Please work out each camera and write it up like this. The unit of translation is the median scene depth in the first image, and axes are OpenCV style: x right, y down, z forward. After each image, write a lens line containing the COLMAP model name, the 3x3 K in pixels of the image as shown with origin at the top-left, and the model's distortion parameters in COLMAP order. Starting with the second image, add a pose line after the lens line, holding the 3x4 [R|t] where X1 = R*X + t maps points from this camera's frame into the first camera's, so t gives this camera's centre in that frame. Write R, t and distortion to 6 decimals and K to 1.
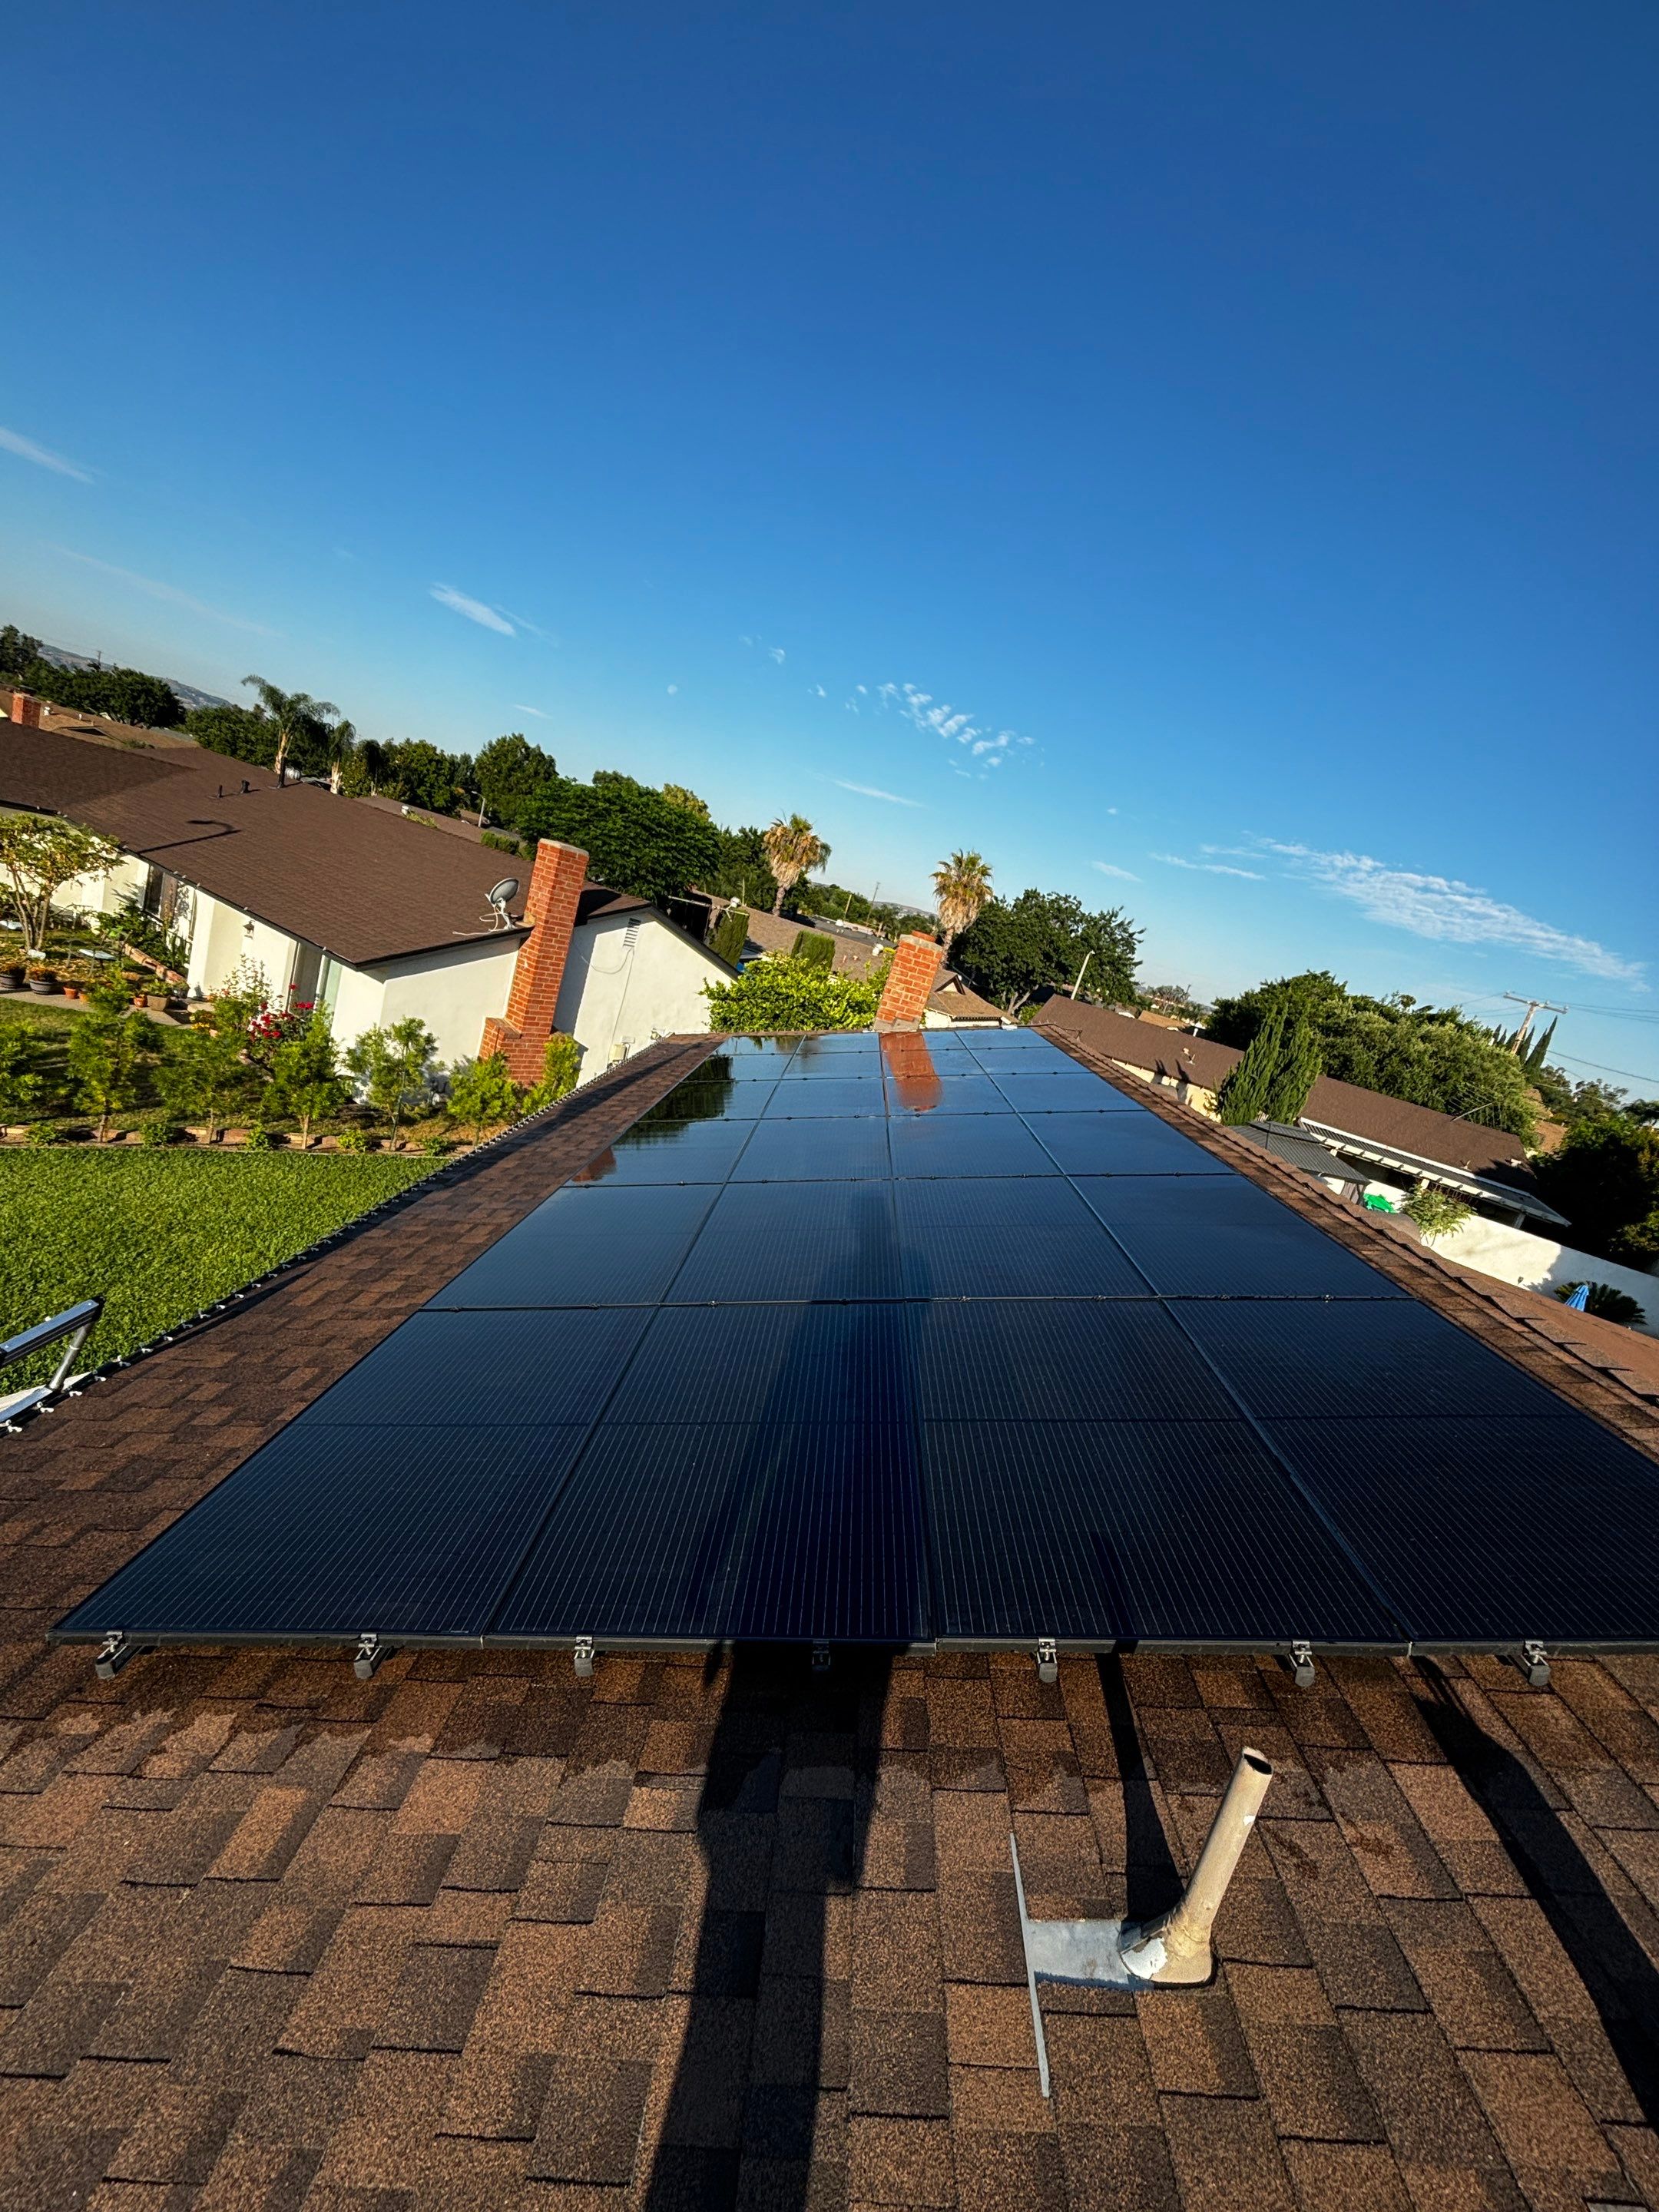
lens RADIAL K [[892.8, 0, 832.4], [0, 892.8, 1106.8], [0, 0, 1]] dist [0.001529, -0.001477]
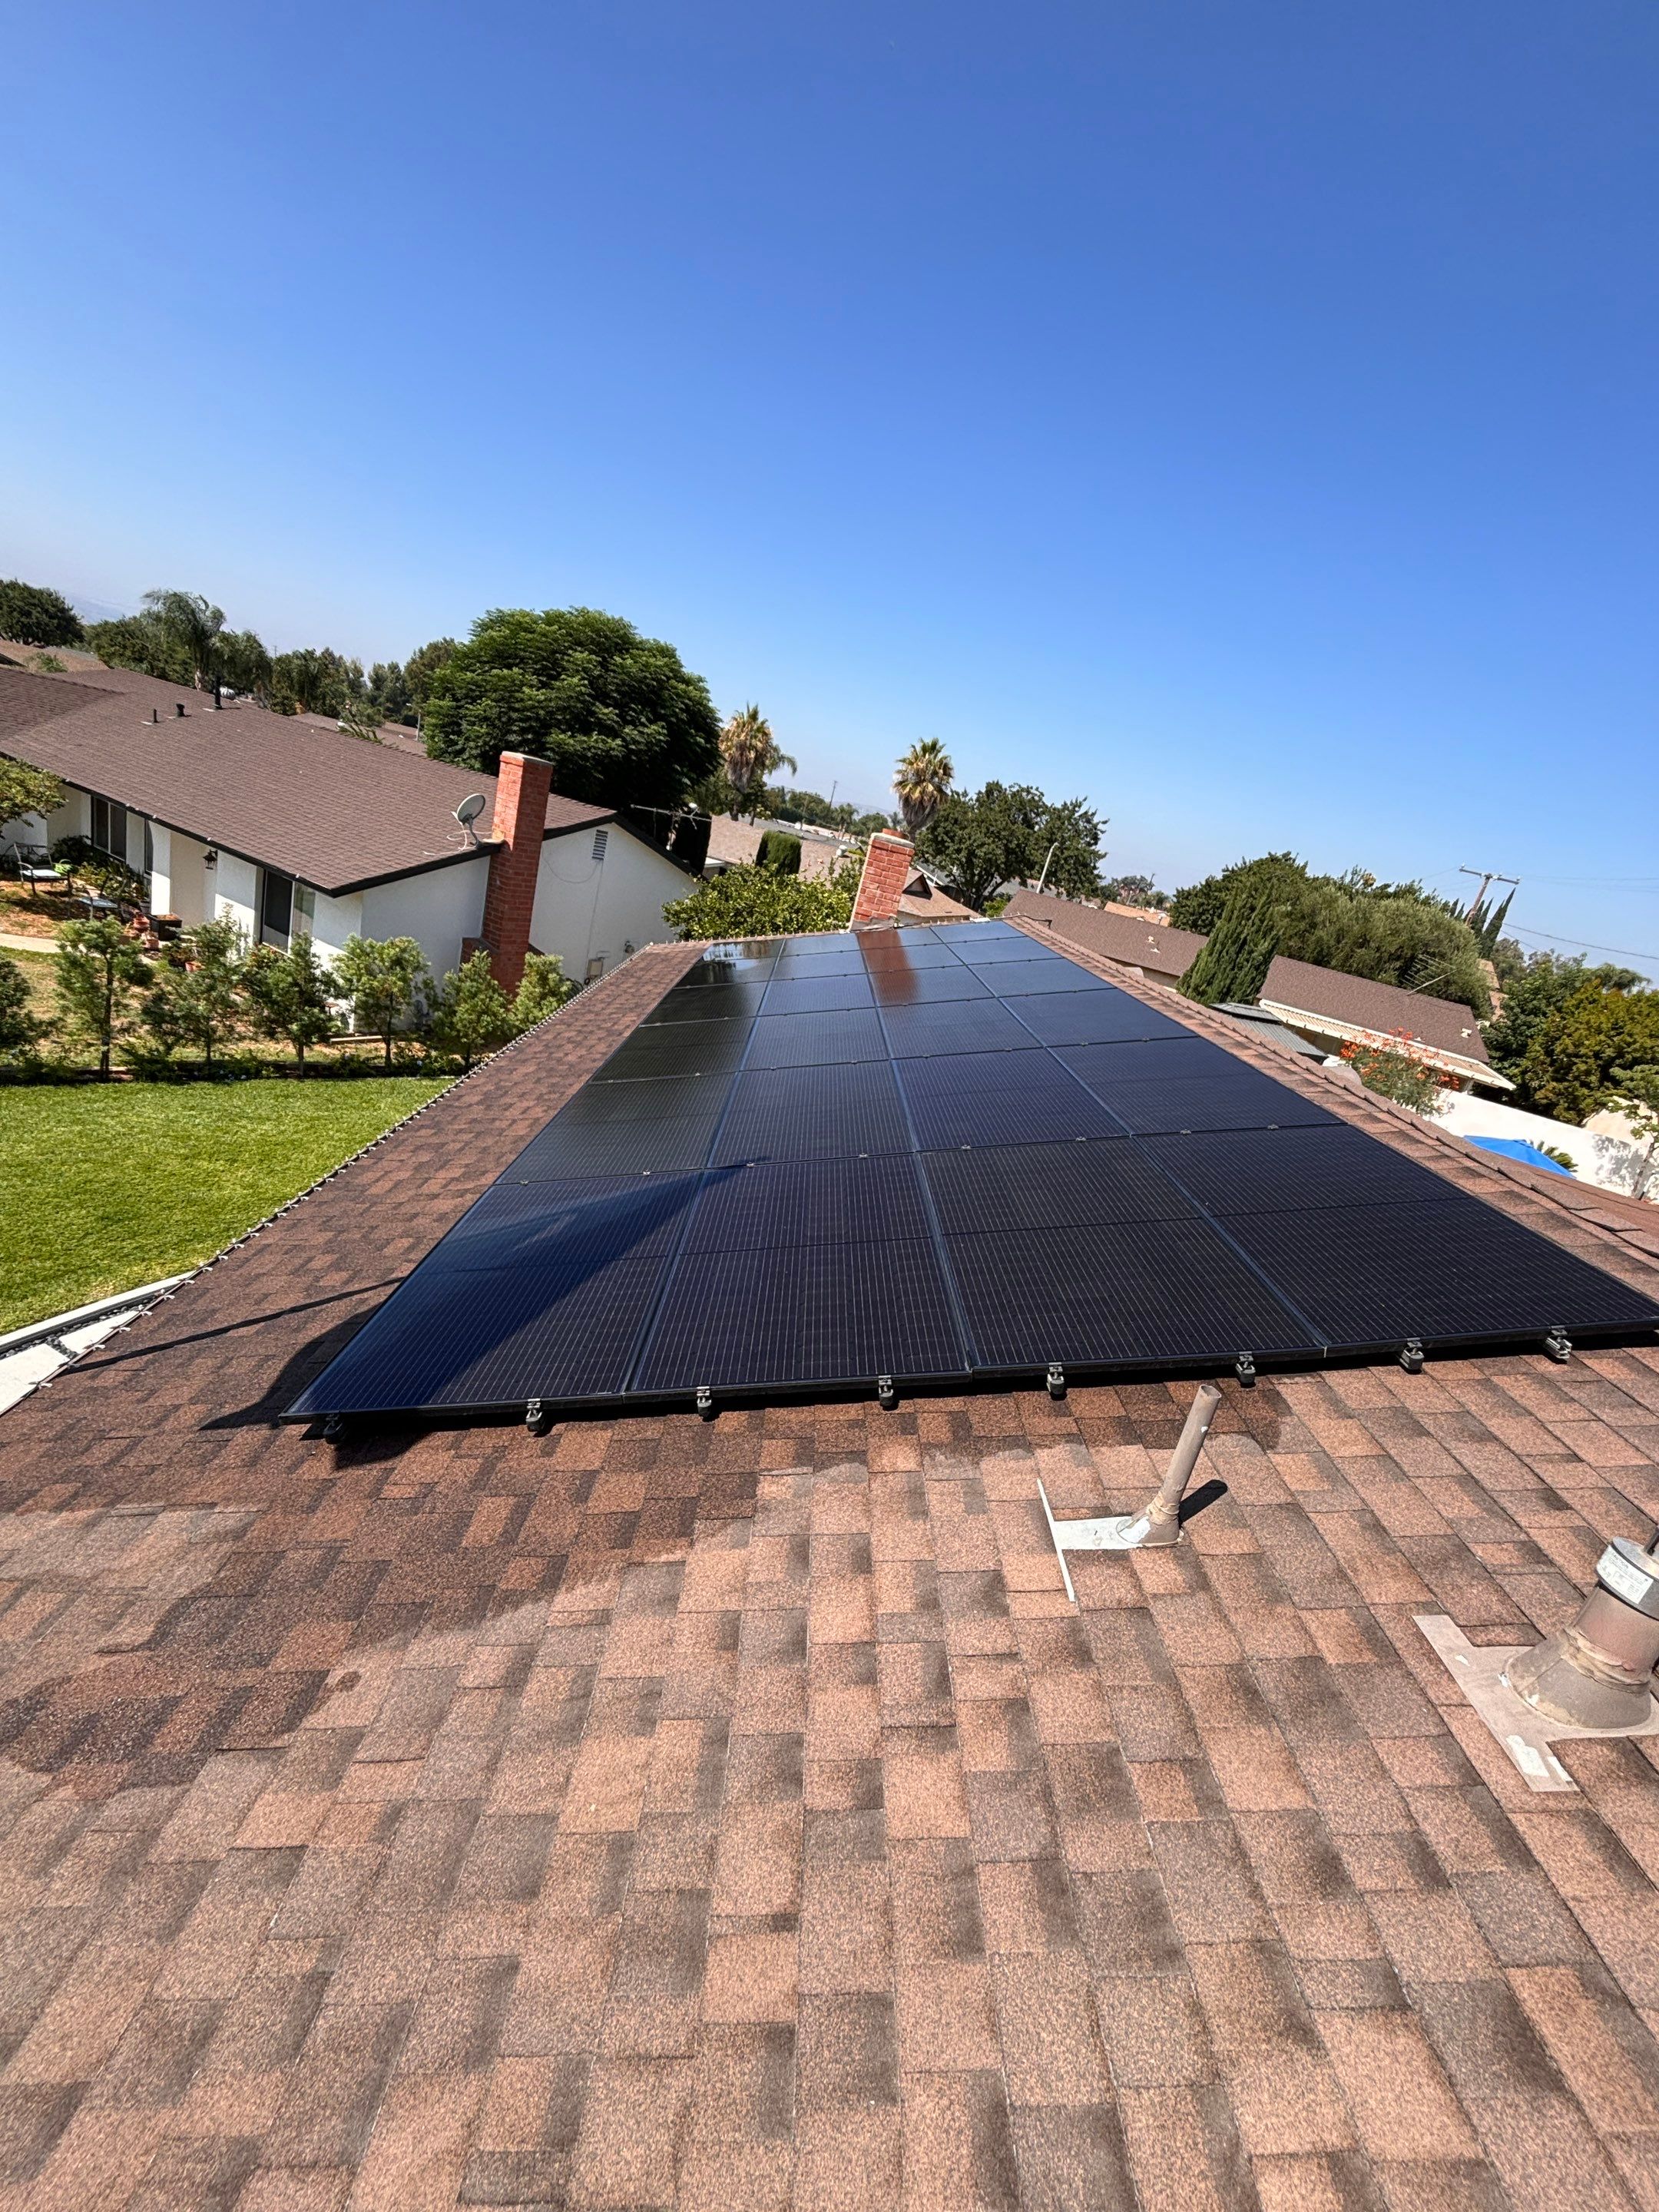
lens RADIAL K [[895.3, 0, 832.9], [0, 895.3, 1106.9], [0, 0, 1]] dist [-0.008734, 0.005863]
pose [[0.997925, -0.056934, 0.030062, -0.014416], [0.053595, 0.993327, 0.102127, 0.008680], [-0.035676, -0.100304, 0.994317, -0.036245]]
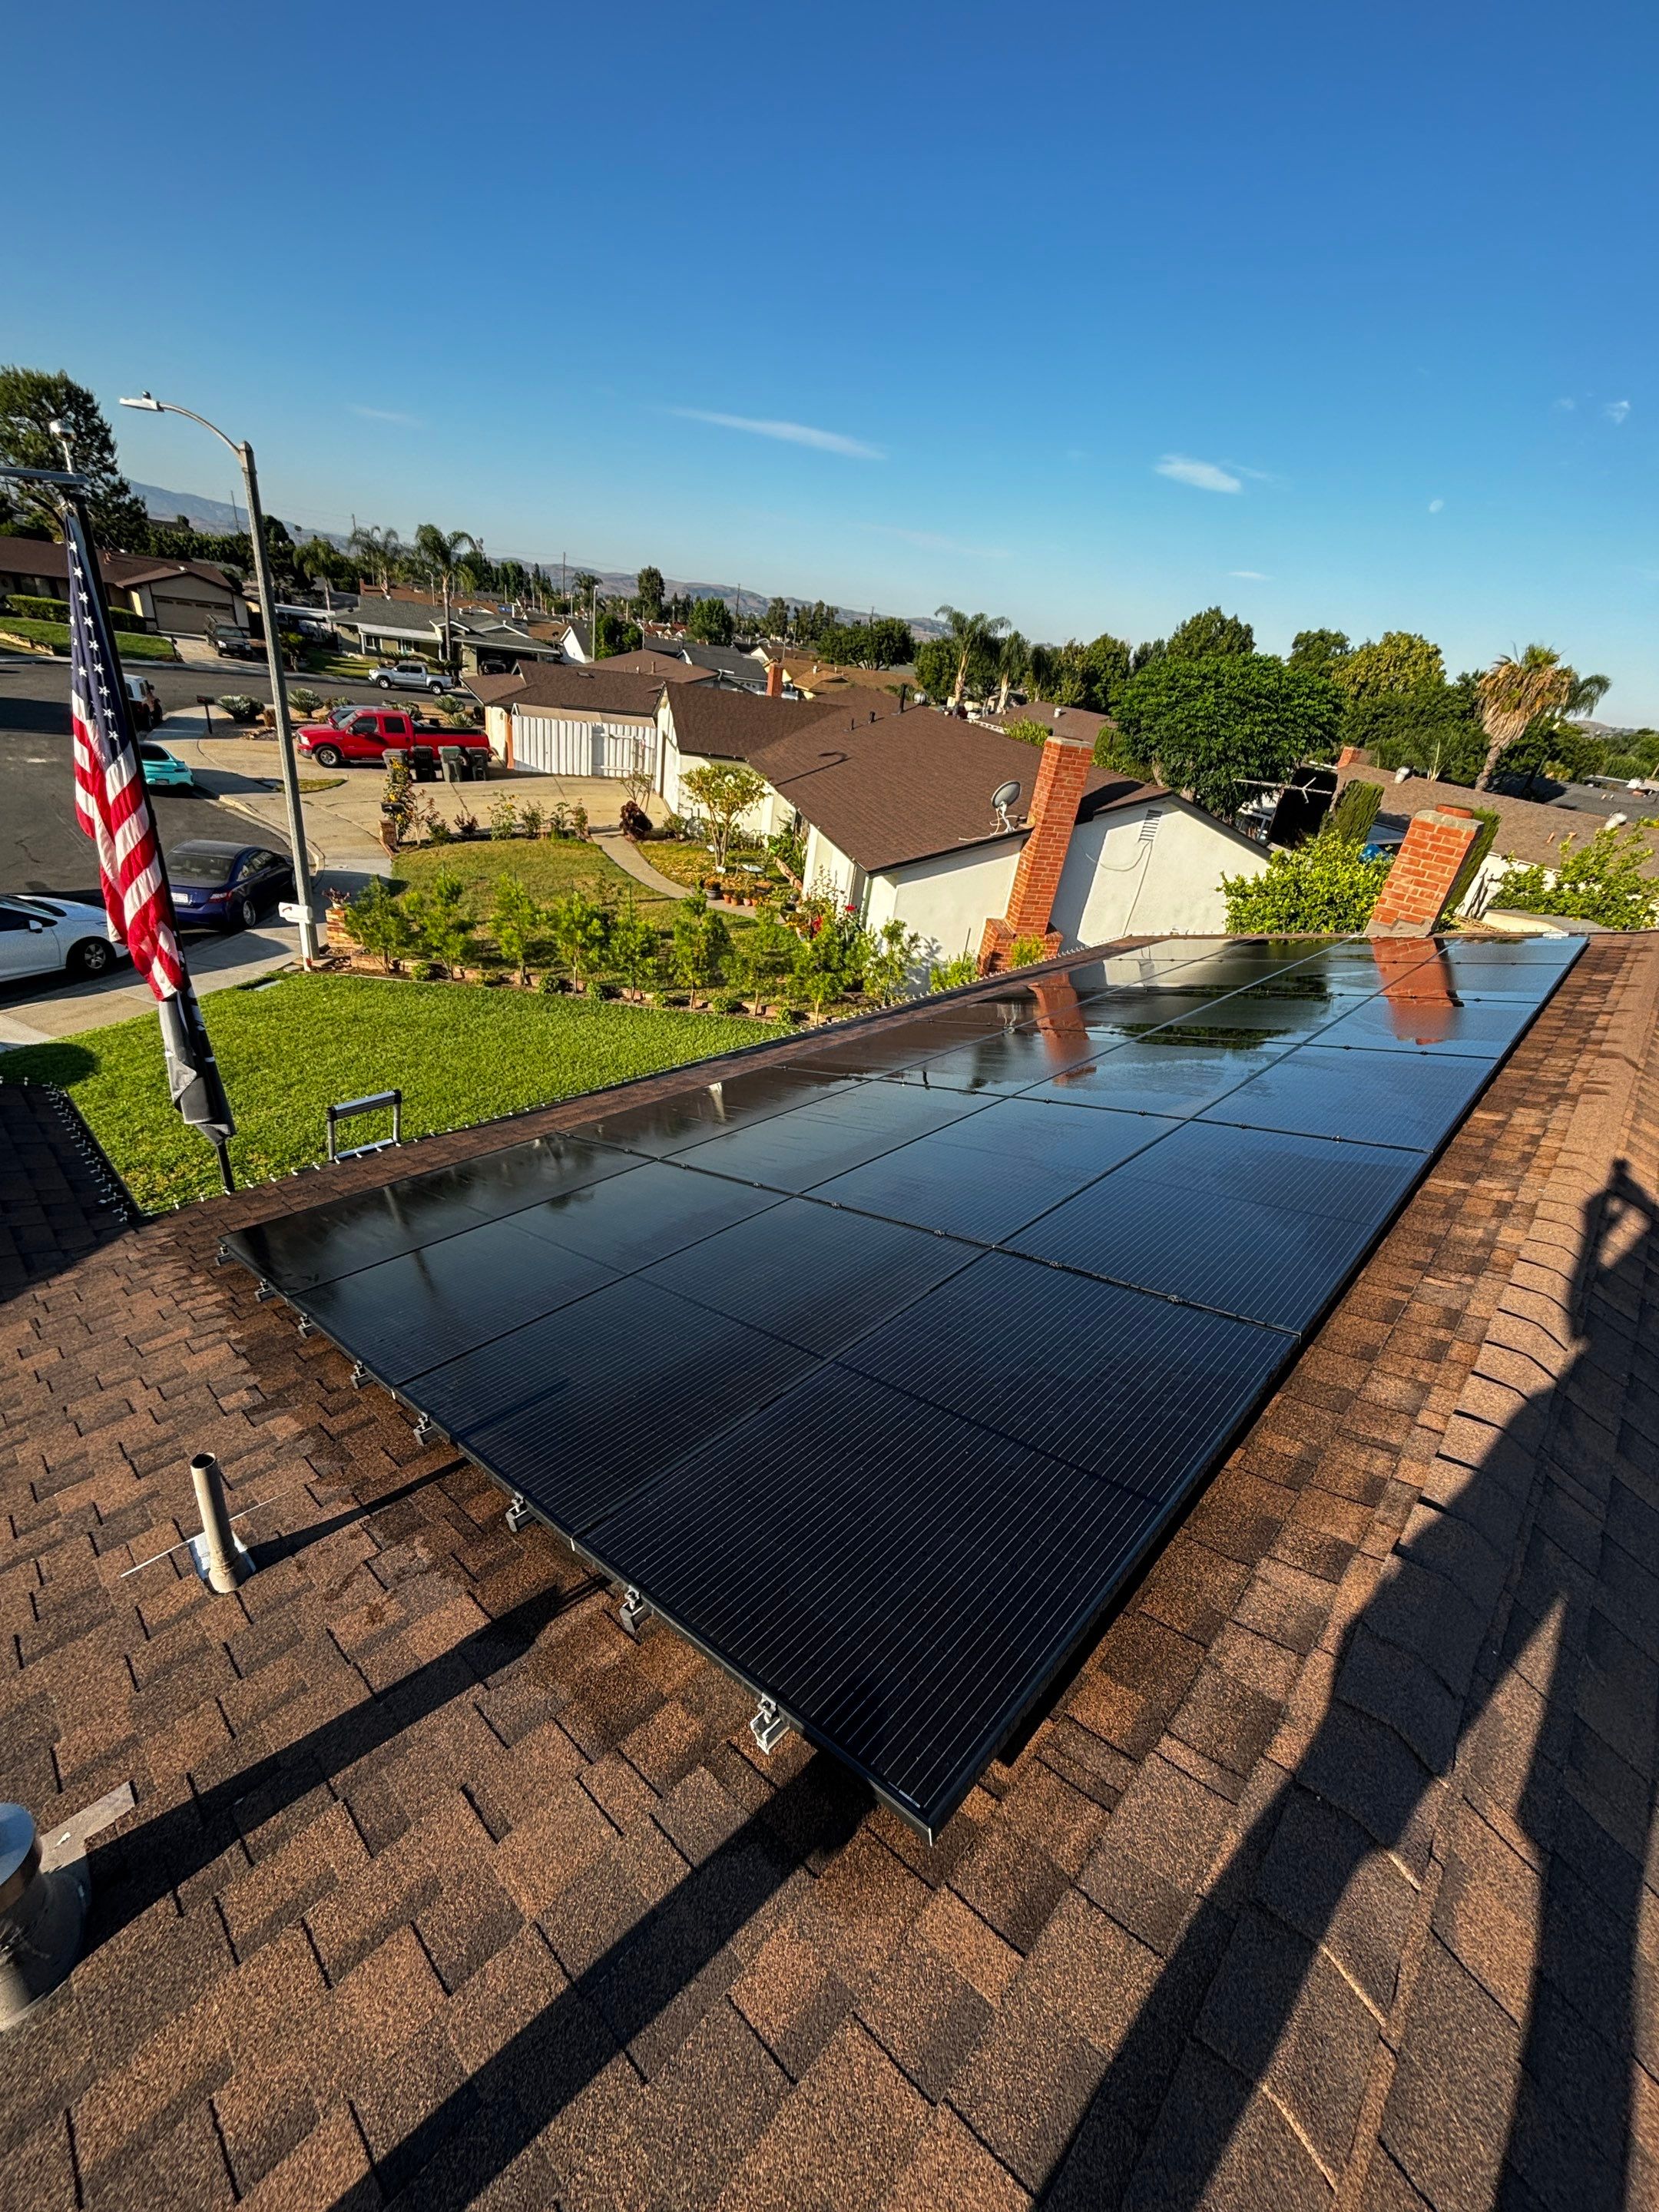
lens RADIAL K [[905.5, 0, 830.4], [0, 905.5, 1099.9], [0, 0, 1]] dist [-0.002292, 0.001036]
pose [[0.755105, 0.134162, -0.641730, 0.195877], [-0.069062, 0.989669, 0.125641, -0.007960], [0.651956, -0.050553, 0.756569, 0.055106]]
